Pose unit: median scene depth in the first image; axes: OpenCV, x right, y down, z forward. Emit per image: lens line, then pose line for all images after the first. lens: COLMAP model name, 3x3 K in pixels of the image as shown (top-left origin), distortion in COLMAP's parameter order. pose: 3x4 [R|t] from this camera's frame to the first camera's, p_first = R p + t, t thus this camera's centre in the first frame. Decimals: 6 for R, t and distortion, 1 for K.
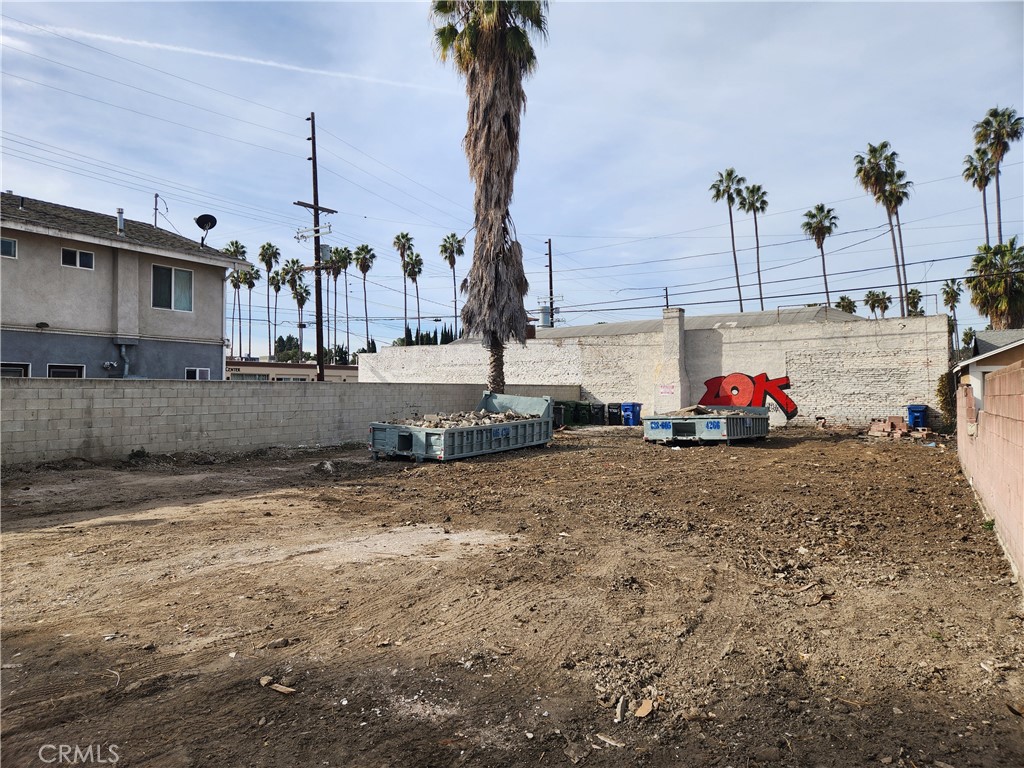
lens RADIAL K [[677.2, 0, 501.5], [0, 677.2, 377.3], [0, 0, 1]] dist [0.085618, -0.066438]
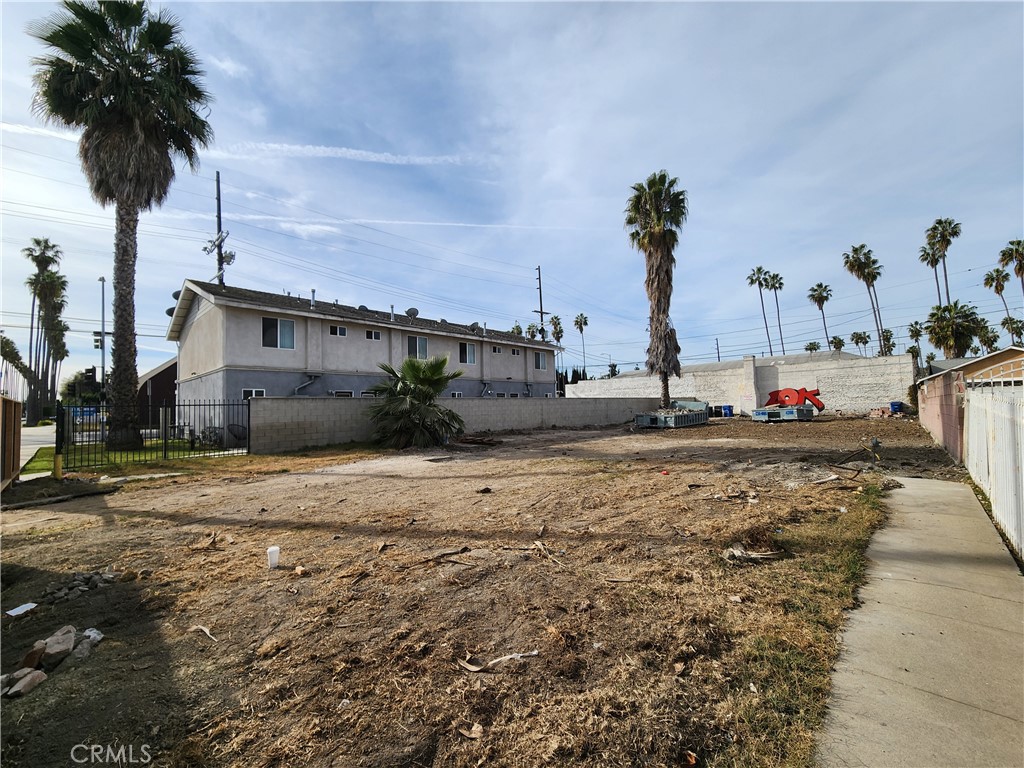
lens RADIAL K [[419.2, 0, 505.1], [0, 419.2, 391.3], [0, 0, 1]] dist [0.003369, -0.005219]
pose [[0.978758, -0.031122, -0.202643, -0.224885], [0.028004, 0.999441, -0.018238, 0.001669], [0.203097, 0.012176, 0.979083, -0.358329]]
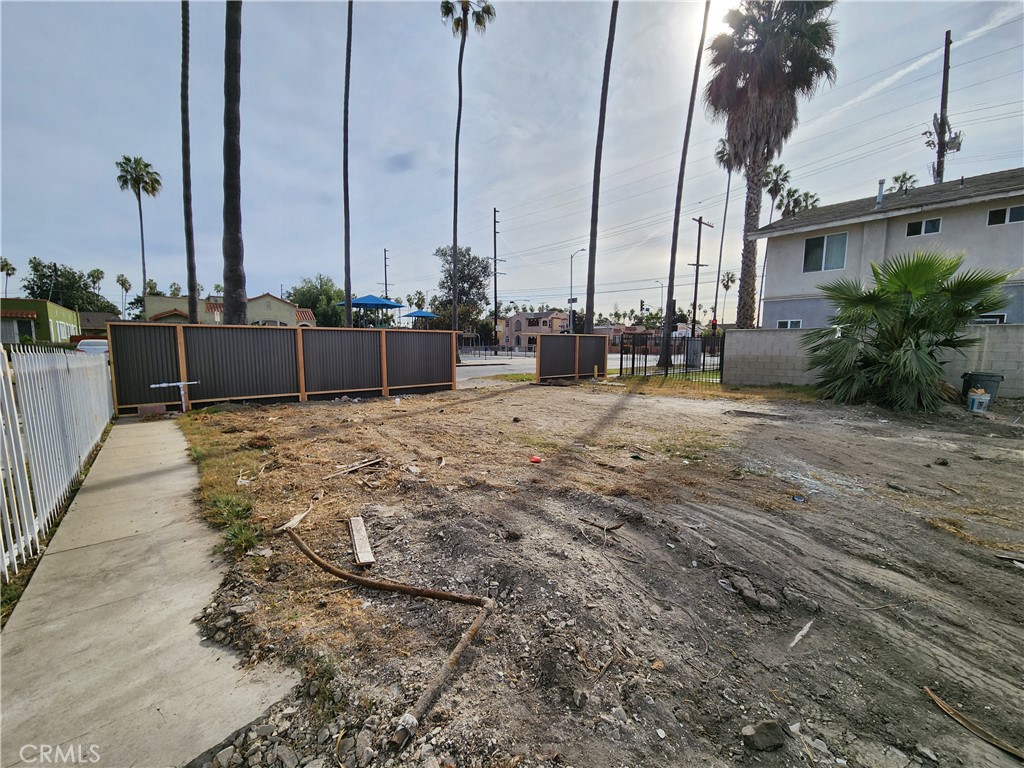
lens RADIAL K [[418.9, 0, 507.9], [0, 418.9, 392.5], [0, 0, 1]] dist [0.005003, -0.004372]
pose [[-0.302908, 0.108909, -0.946777, -0.016331], [0.016431, 0.993898, 0.109073, 0.007461], [0.952878, 0.017483, -0.302849, -0.024204]]
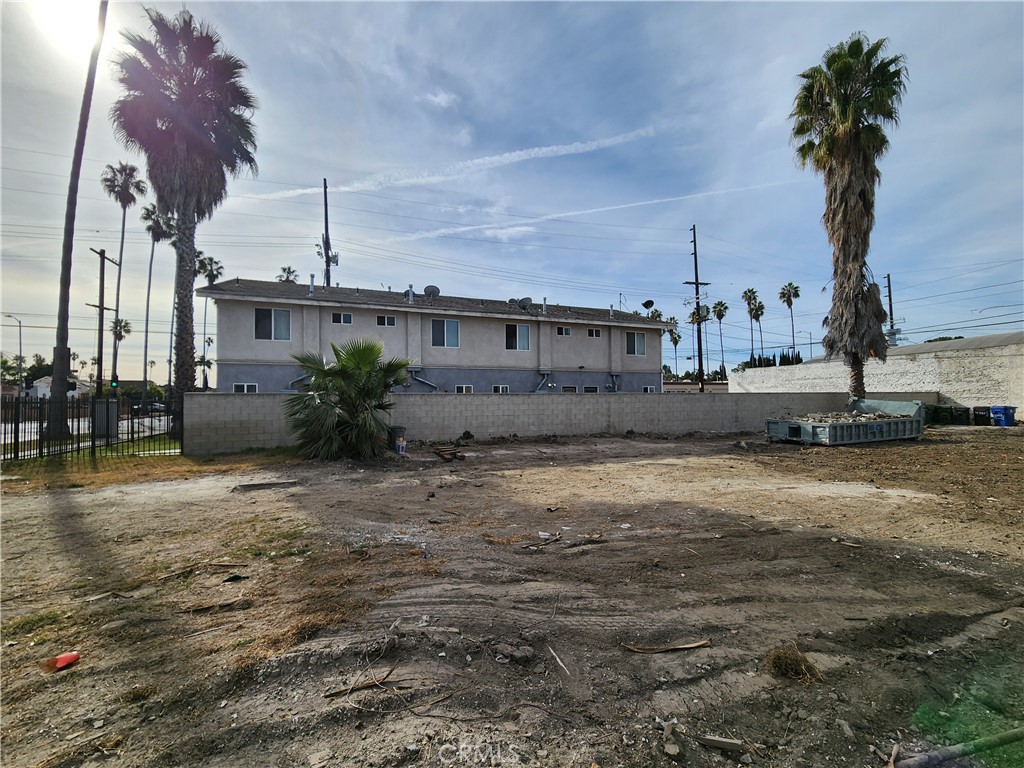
lens RADIAL K [[422.3, 0, 509.6], [0, 422.3, 392.4], [0, 0, 1]] dist [-0.000038, -0.001007]
pose [[0.796532, -0.019270, -0.604289, -0.049715], [0.021157, 0.999768, -0.003994, -0.000439], [0.604225, -0.009604, 0.796756, -0.078294]]
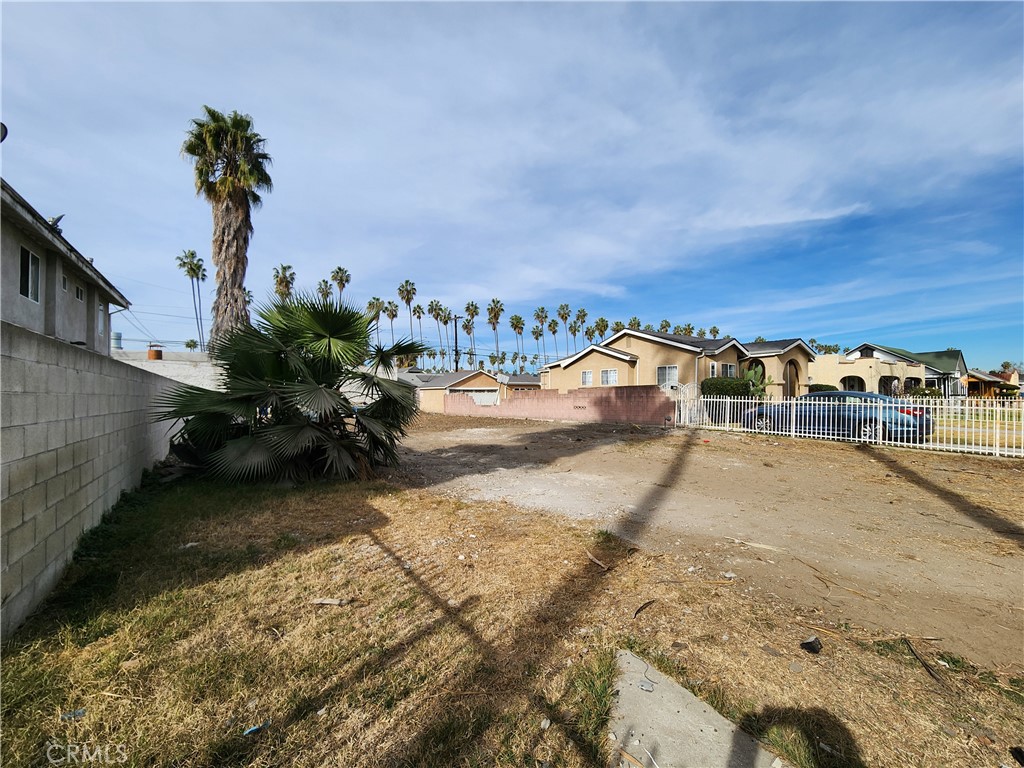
lens RADIAL K [[422.3, 0, 509.6], [0, 422.3, 392.4], [0, 0, 1]] dist [-0.000038, -0.001007]
pose [[0.411856, 0.009714, 0.911197, -0.676422], [-0.014533, 0.999886, -0.004091, 0.007395], [-0.911133, -0.011558, 0.411950, -0.064275]]
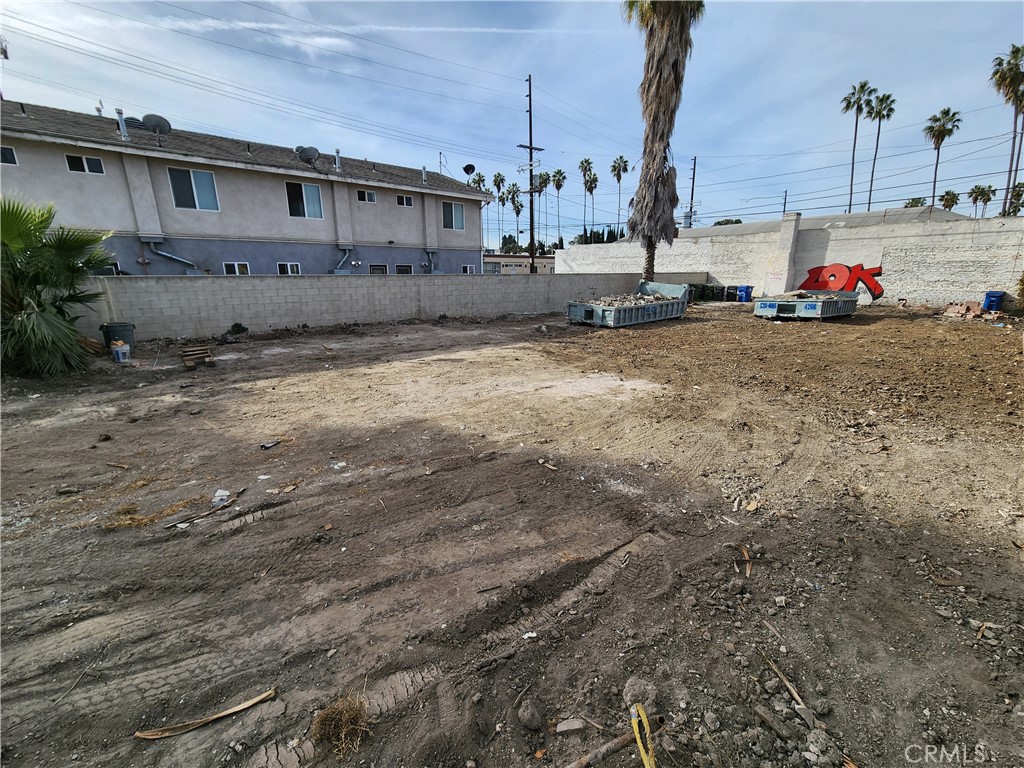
lens RADIAL K [[420.9, 0, 509.5], [0, 420.9, 389.5], [0, 0, 1]] dist [0.004308, -0.003904]
pose [[0.954992, 0.082126, -0.285037, -0.014040], [0.004731, 0.956571, 0.291461, -0.016951], [0.296594, -0.279691, 0.913129, -0.012505]]
